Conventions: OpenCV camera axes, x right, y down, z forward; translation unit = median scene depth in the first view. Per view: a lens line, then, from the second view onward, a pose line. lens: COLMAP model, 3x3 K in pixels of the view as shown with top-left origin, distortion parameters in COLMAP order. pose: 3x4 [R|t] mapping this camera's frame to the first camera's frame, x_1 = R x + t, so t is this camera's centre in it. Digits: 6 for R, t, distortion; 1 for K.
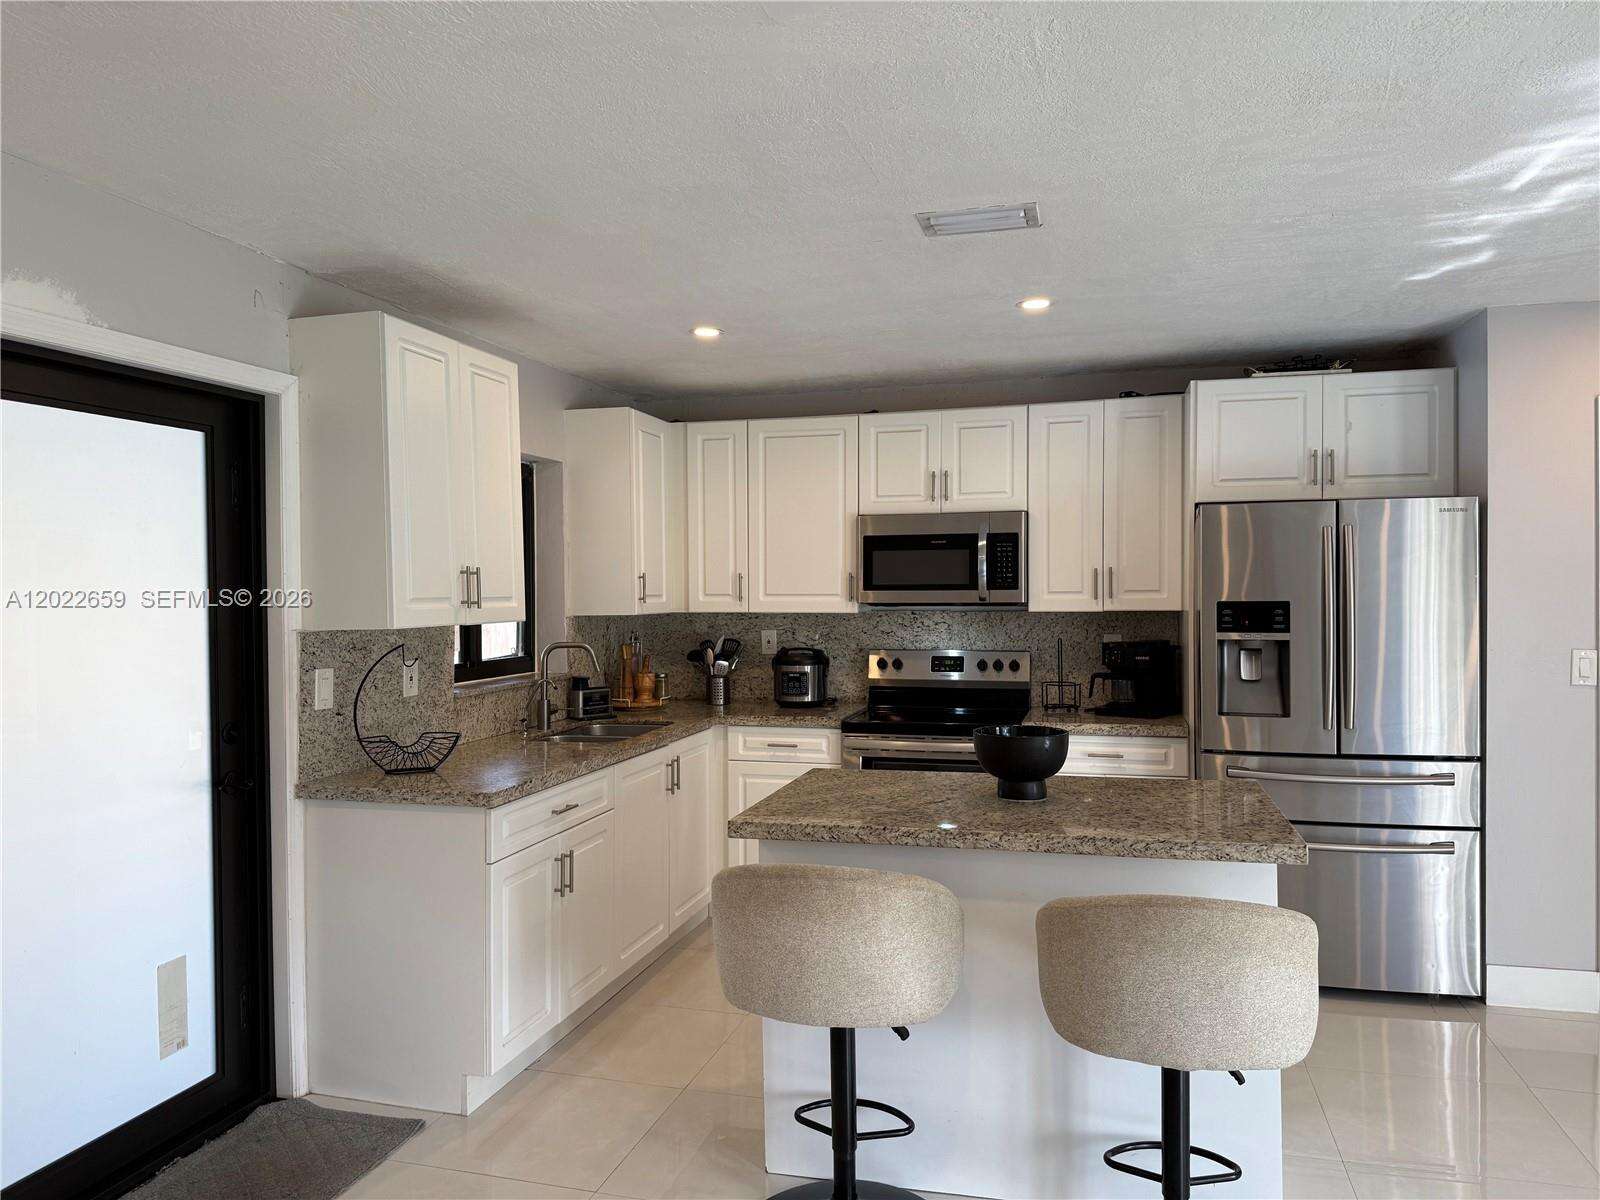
lens RADIAL K [[1123.4, 0, 800.0], [0, 1123.4, 600.0], [0, 0, 1]] dist [0.066553, -0.091186]
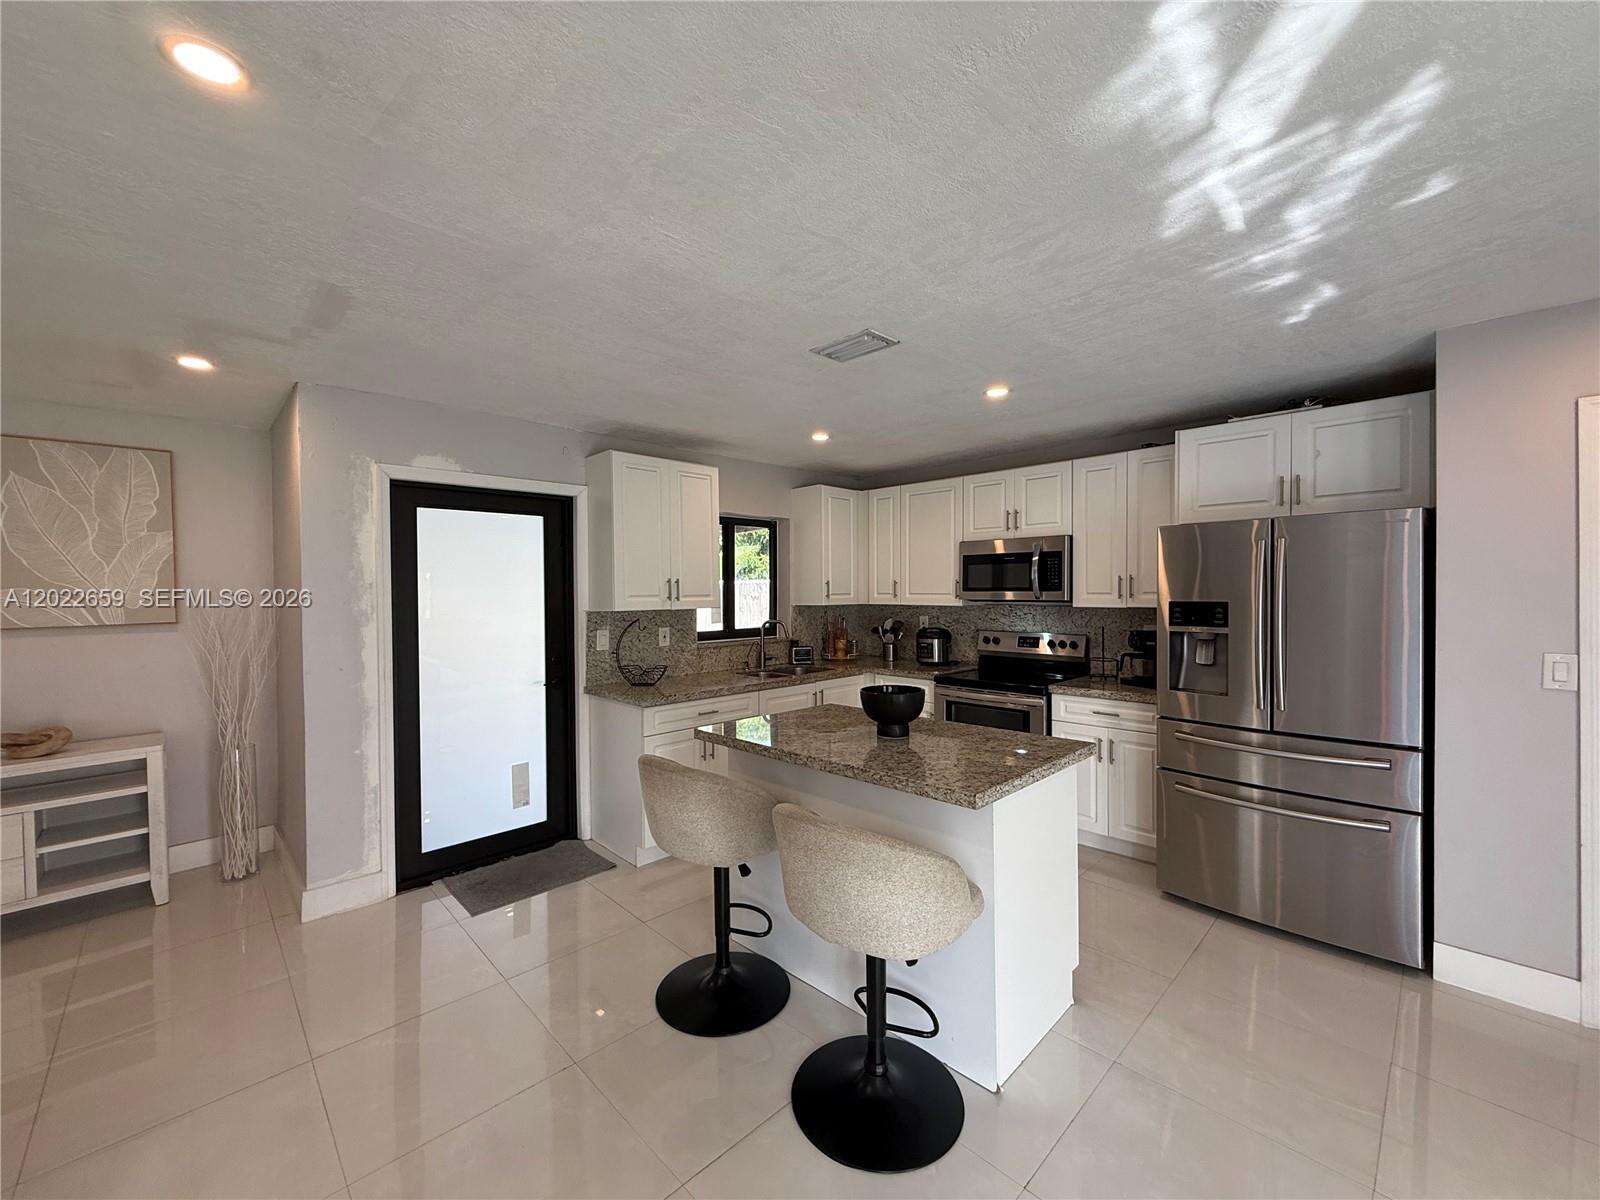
lens RADIAL K [[639.9, 0, 794.8], [0, 639.9, 592.4], [0, 0, 1]] dist [-0.000397, 0.000063]
pose [[0.860909, 0.003776, -0.508745, 0.335891], [-0.005800, 0.999980, -0.002394, -0.004252], [0.508726, 0.005012, 0.860914, 0.146516]]
